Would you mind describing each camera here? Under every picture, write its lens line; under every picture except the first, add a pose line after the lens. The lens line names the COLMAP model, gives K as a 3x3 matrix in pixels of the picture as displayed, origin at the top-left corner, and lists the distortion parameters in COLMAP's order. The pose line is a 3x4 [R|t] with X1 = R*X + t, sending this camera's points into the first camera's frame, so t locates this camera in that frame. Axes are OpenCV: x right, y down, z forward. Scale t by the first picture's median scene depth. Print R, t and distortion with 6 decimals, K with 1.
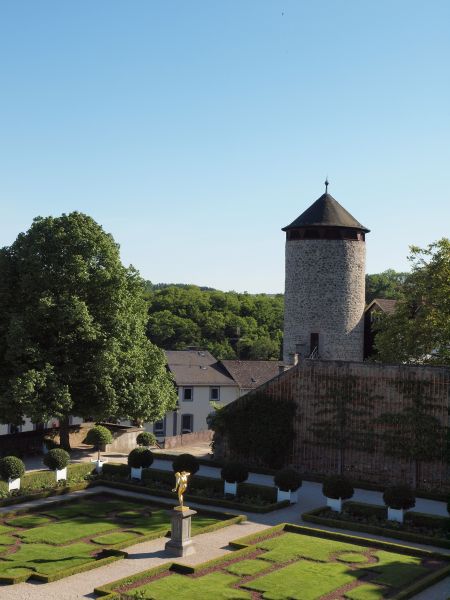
lens RADIAL K [[954.2, 0, 225.6], [0, 954.2, 300.6], [0, 0, 1]] dist [0.048637, 0.000000]
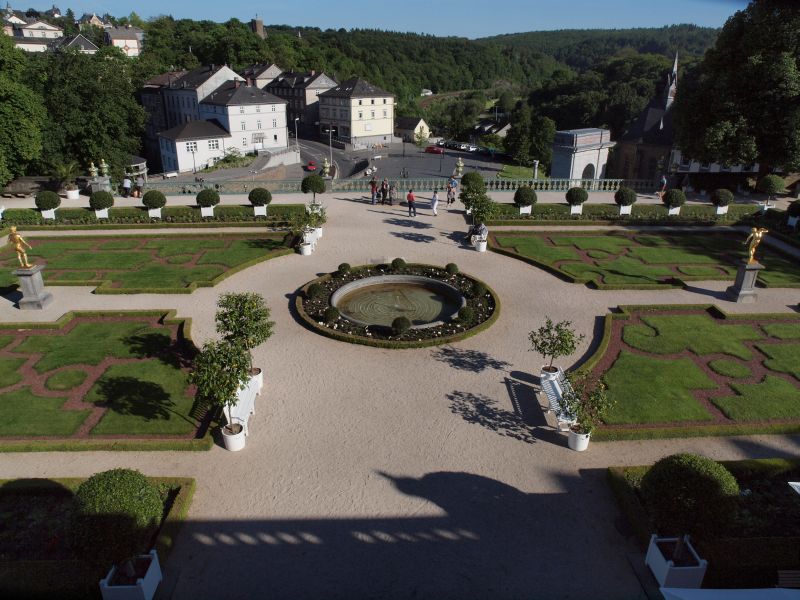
lens RADIAL K [[558.1, 0, 399.1], [0, 558.1, 294.9], [0, 0, 1]] dist [-0.002990, 0.004972]
pose [[0.607060, 0.291933, -0.739090, 0.139886], [0.006659, 0.928173, 0.372089, 0.011947], [0.794628, -0.230802, 0.561512, 0.238340]]
